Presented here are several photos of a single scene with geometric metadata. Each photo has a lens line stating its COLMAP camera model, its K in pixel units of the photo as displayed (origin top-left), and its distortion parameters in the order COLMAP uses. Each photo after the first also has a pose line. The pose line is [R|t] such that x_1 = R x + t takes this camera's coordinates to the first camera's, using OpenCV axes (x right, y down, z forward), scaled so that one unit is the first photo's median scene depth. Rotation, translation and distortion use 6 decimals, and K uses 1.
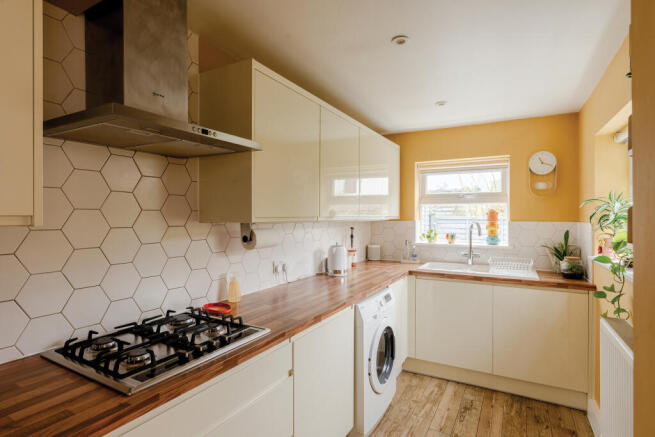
lens RADIAL K [[340.1, 0, 326.6], [0, 340.1, 217.9], [0, 0, 1]] dist [0.004078, -0.000486]
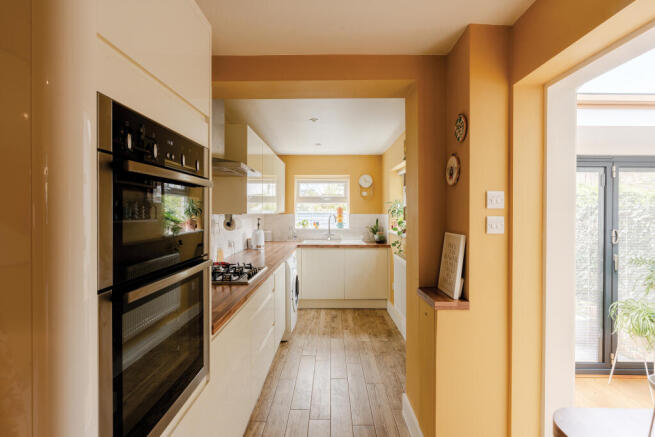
lens RADIAL K [[313.7, 0, 328.2], [0, 313.7, 214.8], [0, 0, 1]] dist [0.001438, 0.000356]
pose [[0.876747, -0.004785, 0.480928, -0.346760], [0.002718, 0.999984, 0.004994, 0.007435], [-0.480944, -0.003071, 0.876746, -0.367634]]
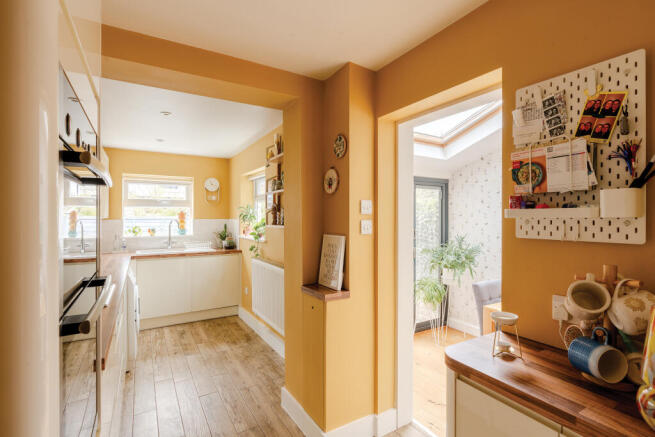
lens RADIAL K [[313.7, 0, 330.6], [0, 313.7, 218.8], [0, 0, 1]] dist [0.001438, 0.000356]
pose [[0.496305, -0.006918, 0.868121, -0.452586], [0.006233, 0.999971, 0.004406, 0.006937], [-0.868126, 0.003224, 0.496334, -0.306412]]
